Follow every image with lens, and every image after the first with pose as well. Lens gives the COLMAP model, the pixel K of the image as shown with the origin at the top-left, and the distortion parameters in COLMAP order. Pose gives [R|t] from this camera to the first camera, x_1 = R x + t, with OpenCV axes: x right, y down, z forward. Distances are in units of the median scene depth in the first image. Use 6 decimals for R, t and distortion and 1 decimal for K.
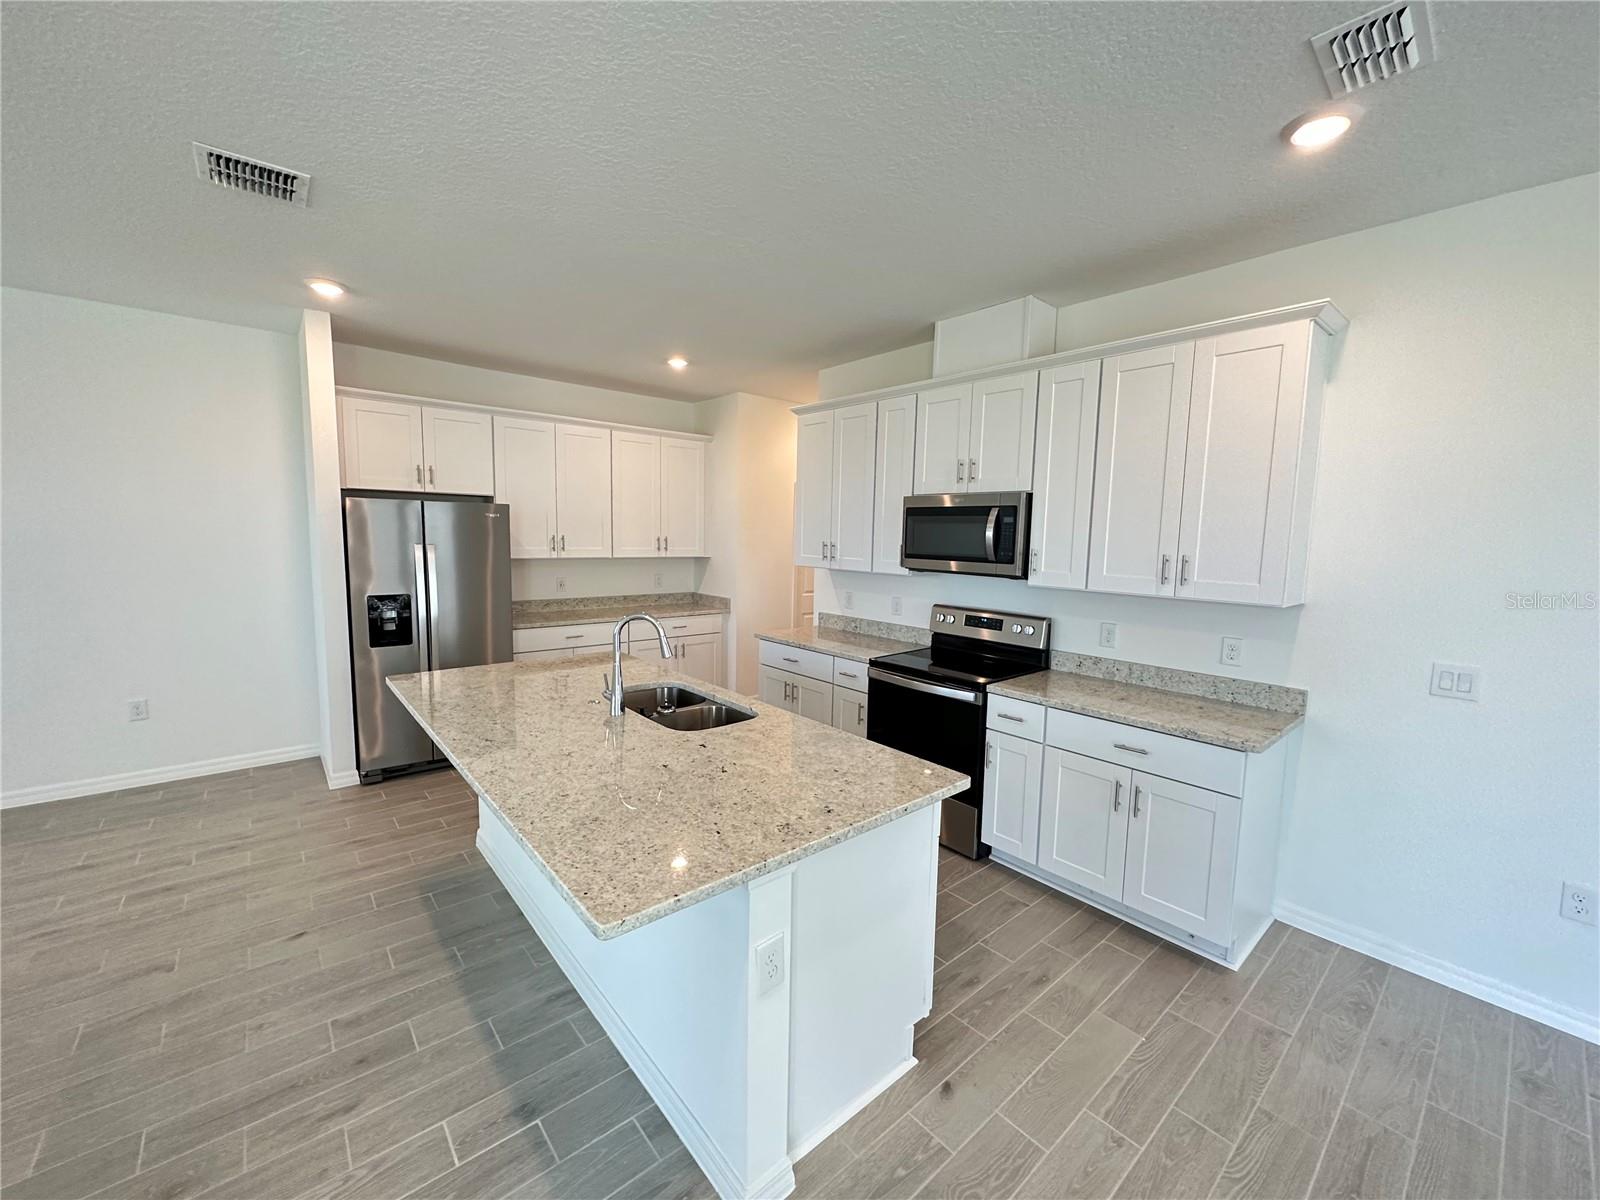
lens RADIAL K [[638.0, 0, 800.7], [0, 638.0, 602.8], [0, 0, 1]] dist [-0.001832, -0.000052]
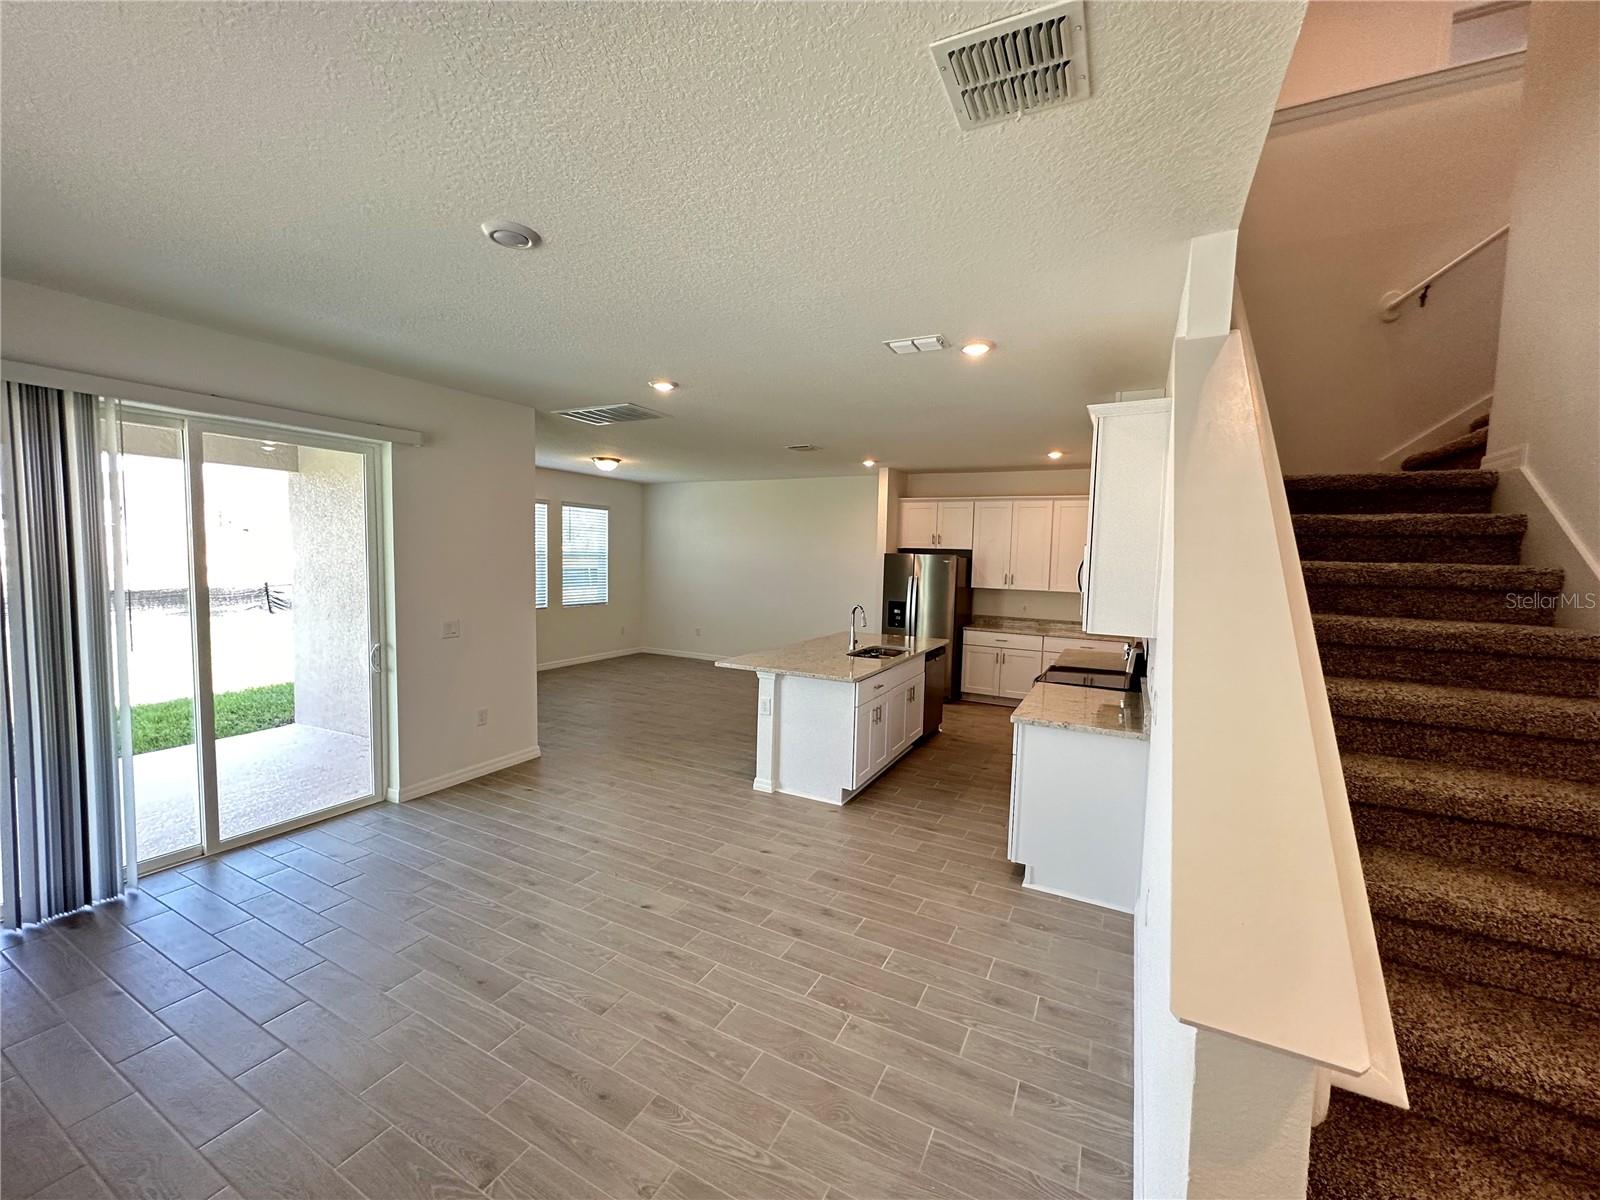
lens RADIAL K [[638.0, 0, 799.1], [0, 638.0, 596.5], [0, 0, 1]] dist [-0.001832, -0.000052]
pose [[0.371660, 0.057167, -0.926607, 1.040431], [-0.119574, 0.992736, 0.013286, -0.016498], [0.920636, 0.105860, 0.375796, -0.040322]]
